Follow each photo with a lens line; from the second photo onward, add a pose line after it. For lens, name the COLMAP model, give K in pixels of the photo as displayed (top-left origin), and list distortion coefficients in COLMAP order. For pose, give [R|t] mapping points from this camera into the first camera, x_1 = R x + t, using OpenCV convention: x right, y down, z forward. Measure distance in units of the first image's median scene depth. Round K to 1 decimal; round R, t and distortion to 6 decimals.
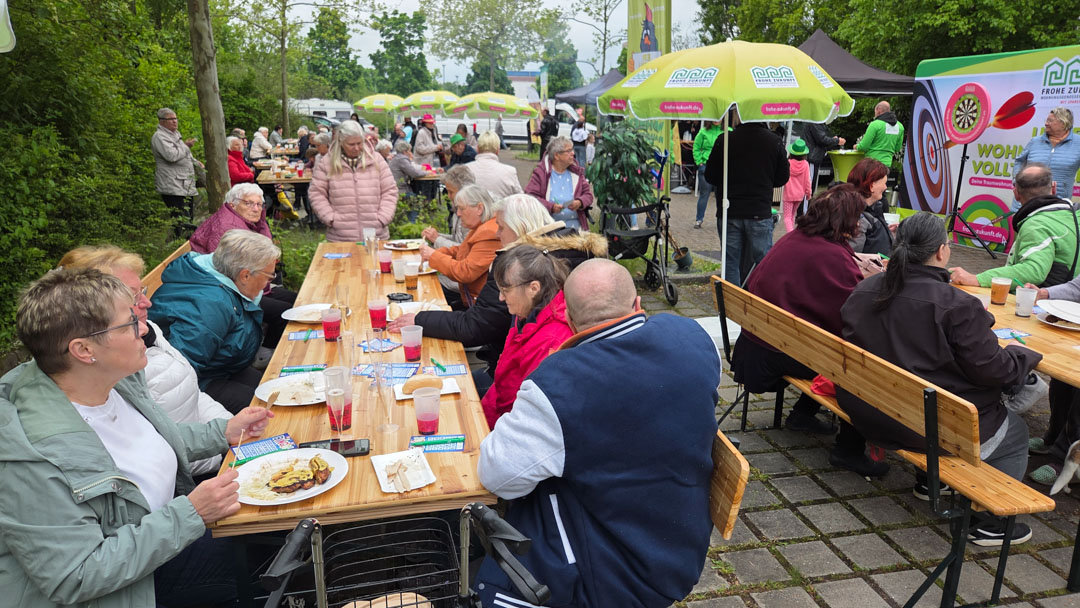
lens RADIAL K [[716.4, 0, 540.0], [0, 716.4, 304.0], [0, 0, 1]] dist [-0.002917, -0.001685]
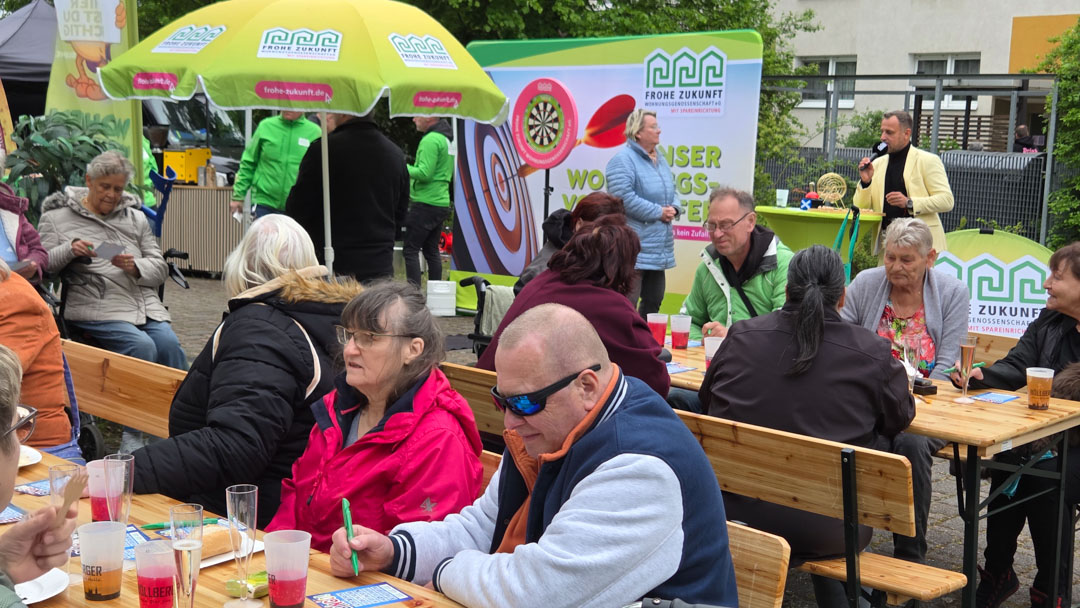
lens RADIAL K [[1410.3, 0, 540.0], [0, 1410.3, 304.0], [0, 0, 1]] dist [0.006880, -0.027052]
pose [[0.817165, -0.041463, 0.574911, -0.180746], [0.115696, 0.988909, -0.093127, 0.019418], [-0.564673, 0.142615, 0.812899, -0.026698]]
